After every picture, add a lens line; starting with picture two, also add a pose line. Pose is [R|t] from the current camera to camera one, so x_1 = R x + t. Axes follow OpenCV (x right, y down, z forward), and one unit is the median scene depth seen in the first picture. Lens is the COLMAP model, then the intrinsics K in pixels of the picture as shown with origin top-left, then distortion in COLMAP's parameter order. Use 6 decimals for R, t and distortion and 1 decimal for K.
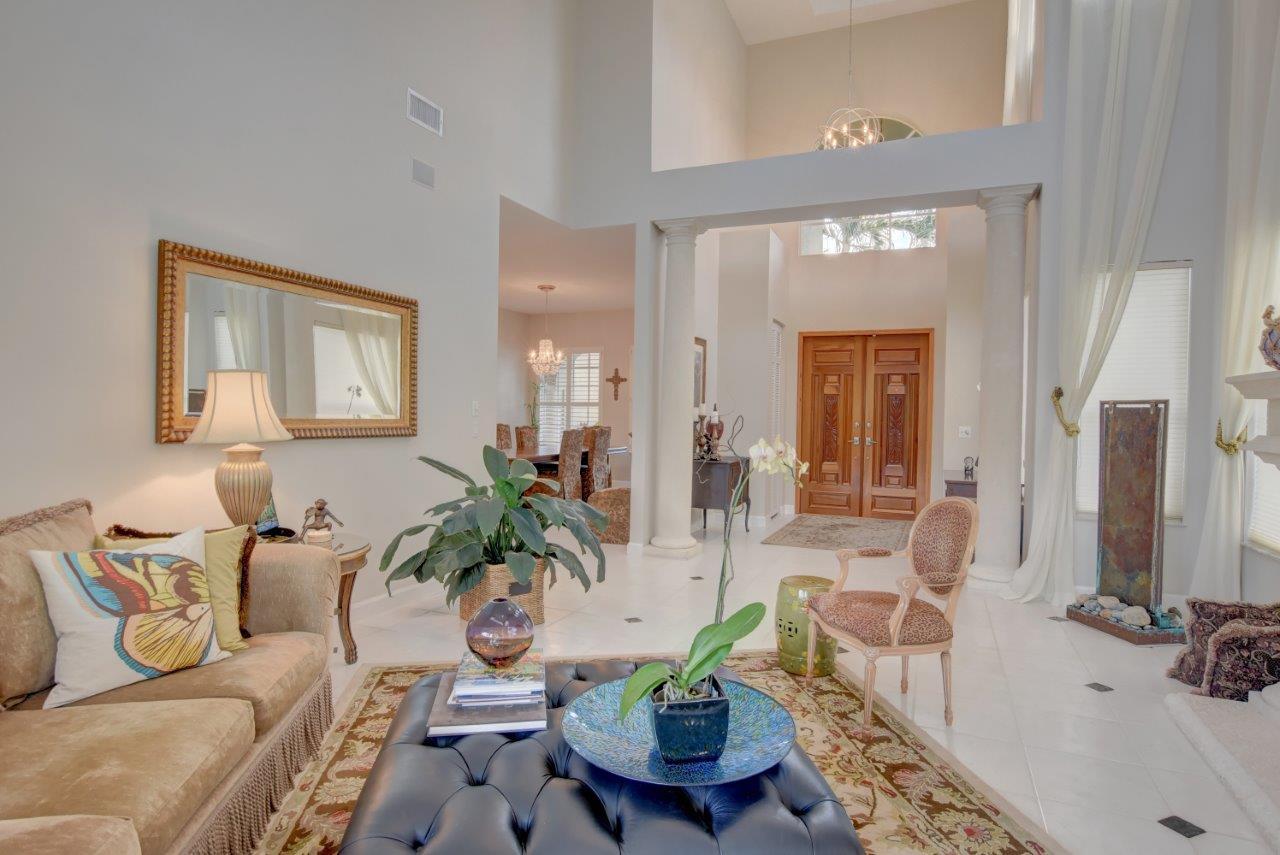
lens RADIAL K [[688.3, 0, 639.0], [0, 688.3, 426.0], [0, 0, 1]] dist [-0.017551, 0.001485]
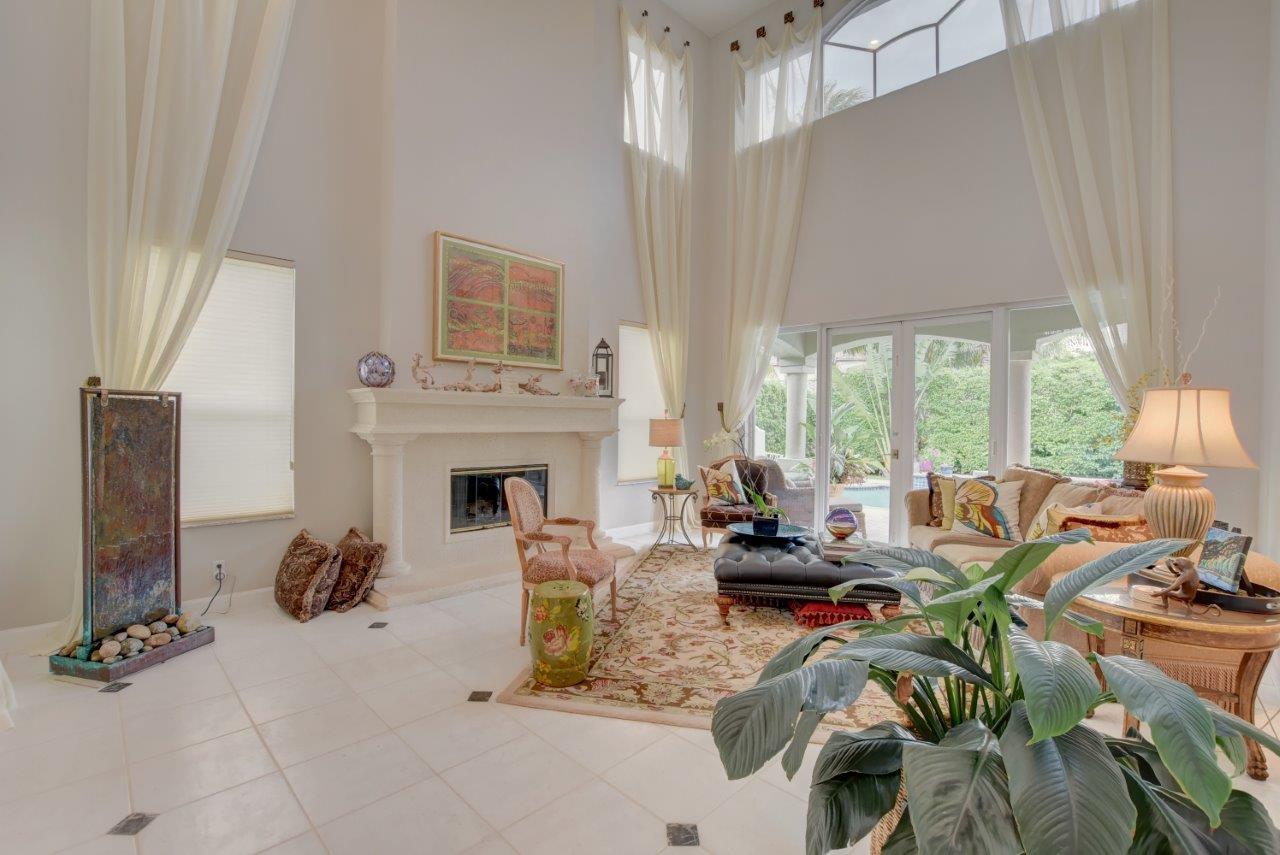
lens RADIAL K [[565.9, 0, 640.0], [0, 565.9, 427.5], [0, 0, 1]] dist [-0.034676, 0.005755]
pose [[-0.932036, -0.032536, 0.360903, -0.124091], [-0.019818, 0.999047, 0.038886, -0.031947], [-0.361824, 0.029091, -0.931792, 1.483889]]
